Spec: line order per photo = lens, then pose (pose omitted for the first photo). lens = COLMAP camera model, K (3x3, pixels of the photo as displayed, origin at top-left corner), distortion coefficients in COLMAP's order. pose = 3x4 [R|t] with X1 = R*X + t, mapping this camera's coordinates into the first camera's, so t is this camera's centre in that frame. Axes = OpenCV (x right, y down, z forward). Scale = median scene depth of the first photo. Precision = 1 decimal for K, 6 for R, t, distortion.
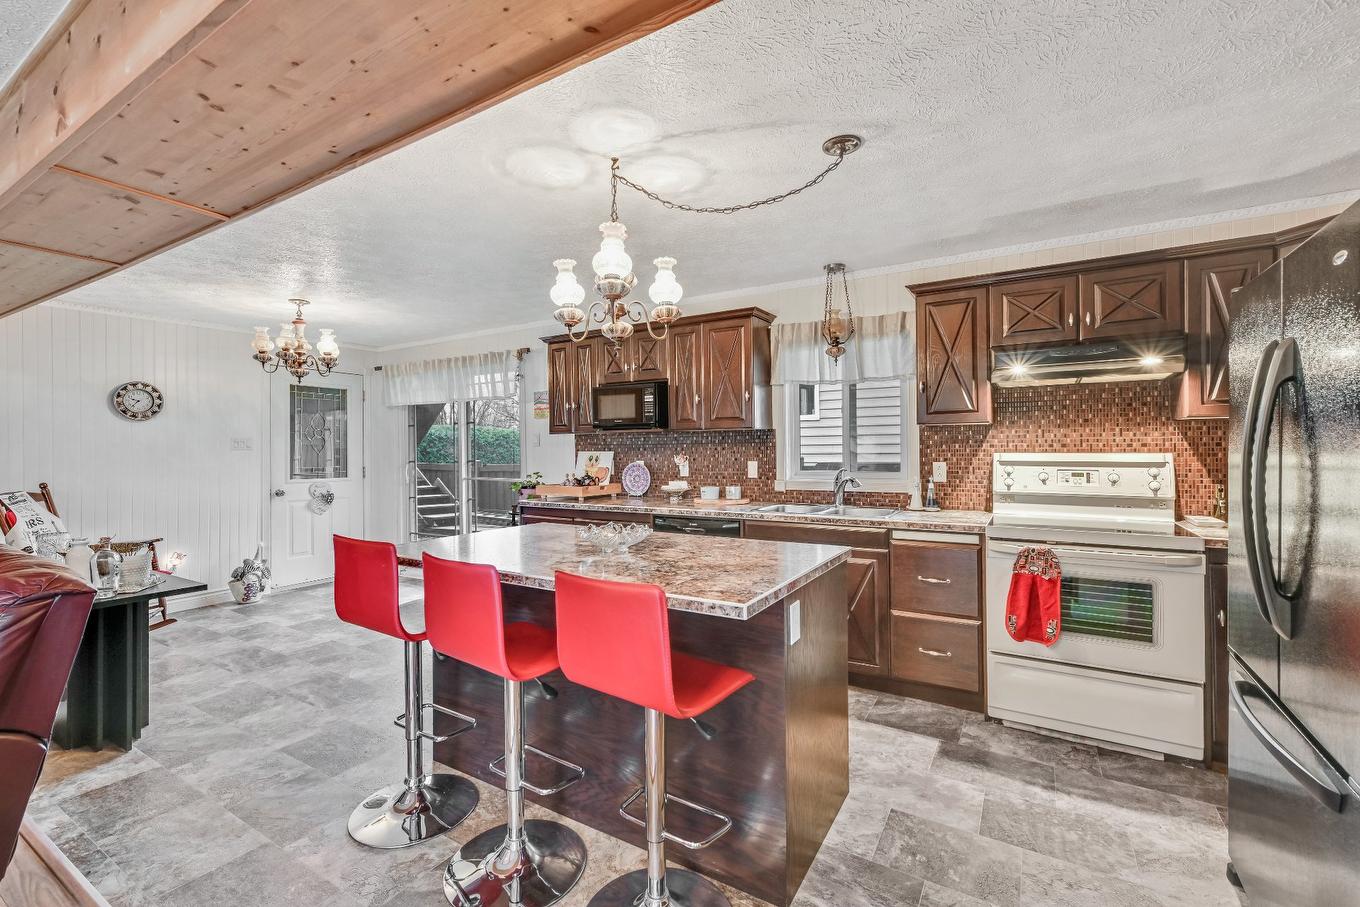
lens RADIAL K [[588.2, 0, 677.4], [0, 588.2, 443.9], [0, 0, 1]] dist [0.003141, 0.000393]
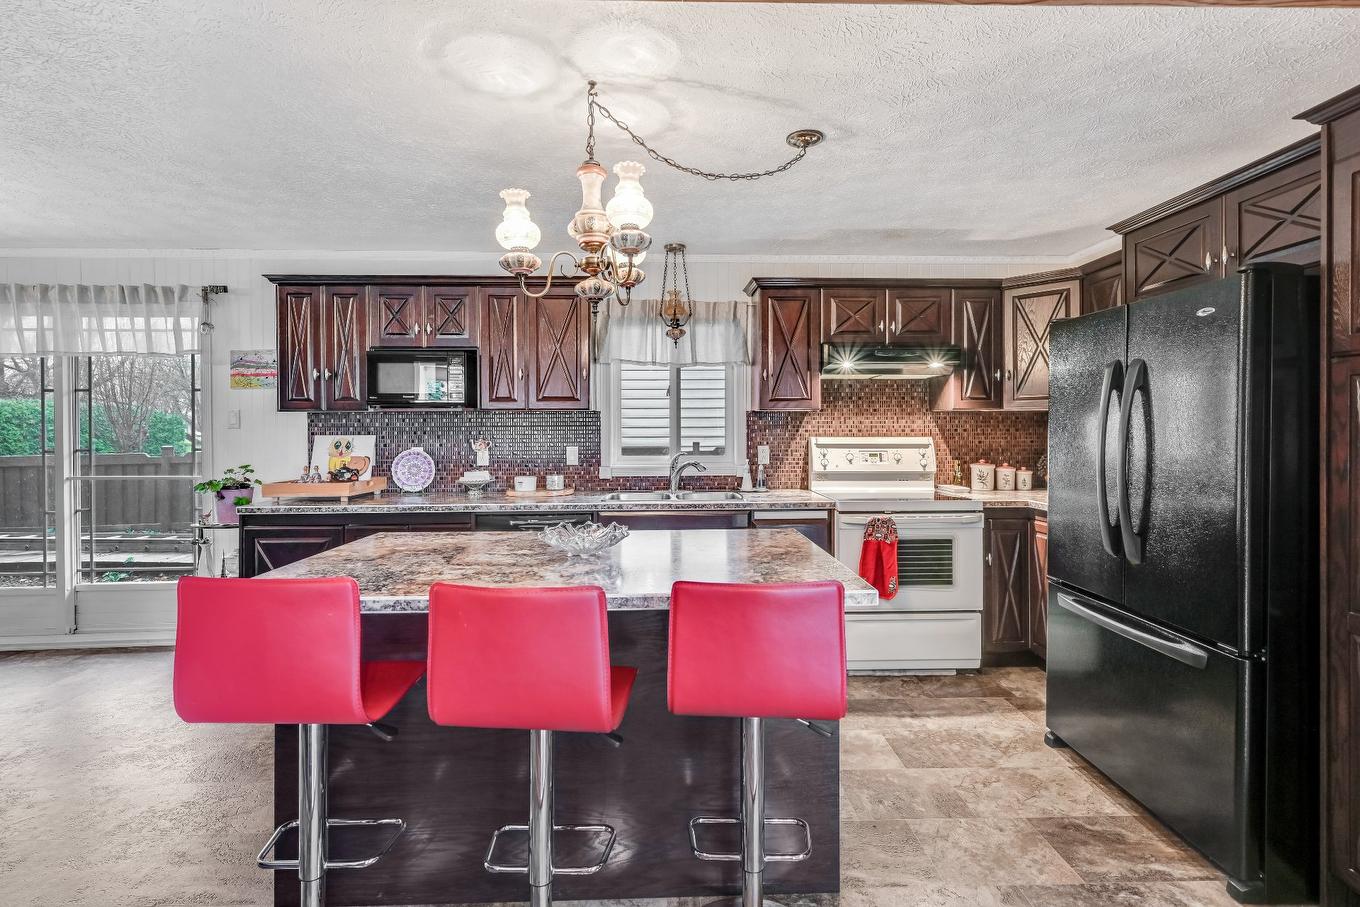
lens RADIAL K [[632.8, 0, 683.0], [0, 632.8, 425.8], [0, 0, 1]] dist [0.001419, 0.000356]
pose [[0.835746, 0.008205, 0.549055, -0.345258], [-0.007222, 0.999966, -0.003951, 0.000731], [-0.549069, -0.000663, 0.835777, 0.132100]]
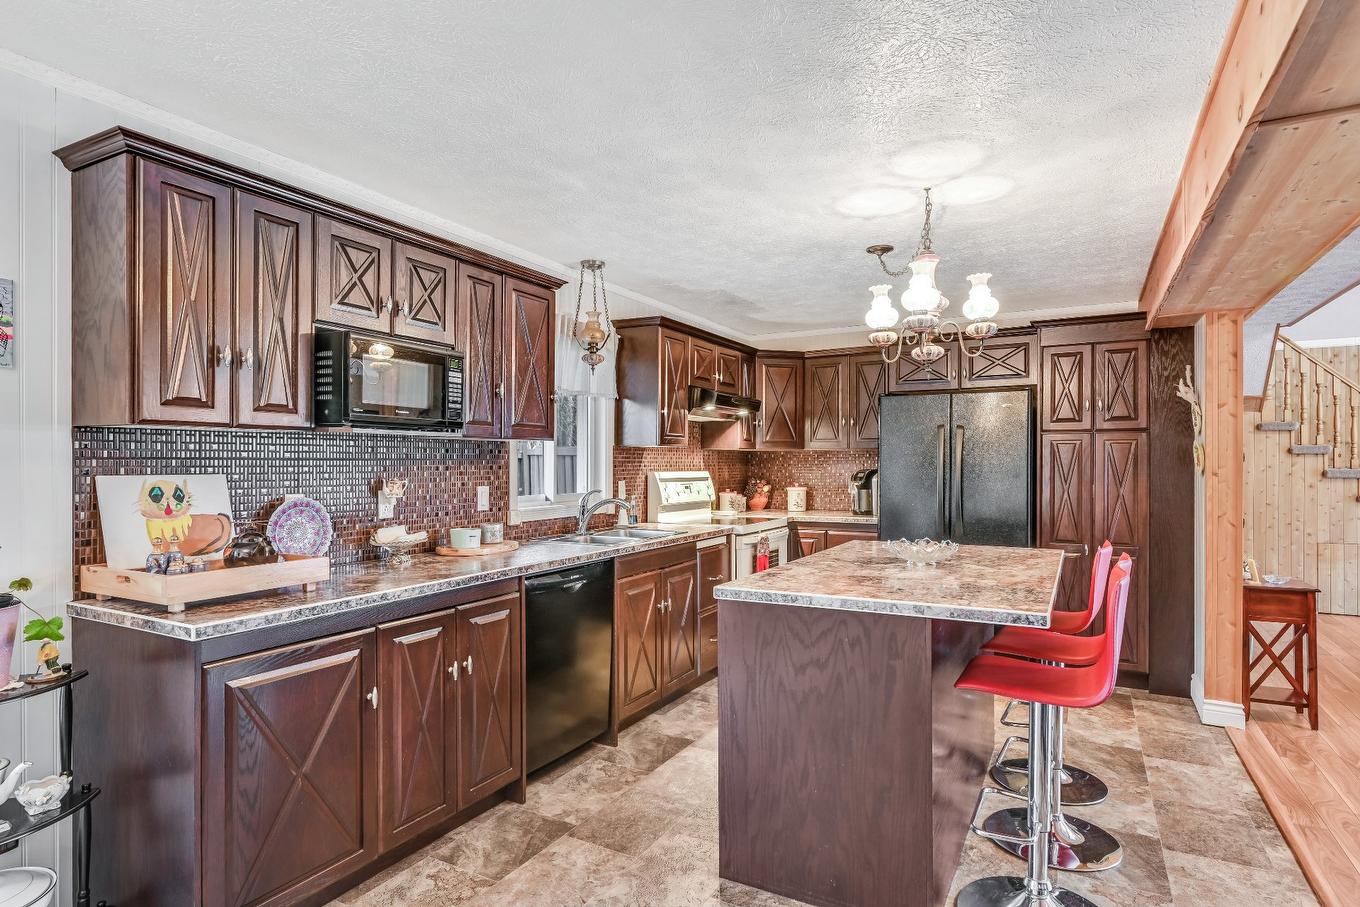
lens RADIAL K [[736.5, 0, 680.0], [0, 736.5, 453.5], [0, 0, 1]] dist [0.001405, 0.000162]
pose [[-0.044893, 0.023669, 0.998711, -0.984963], [-0.002871, 0.999712, -0.023822, 0.014010], [-0.998988, -0.003936, -0.044812, 1.064731]]
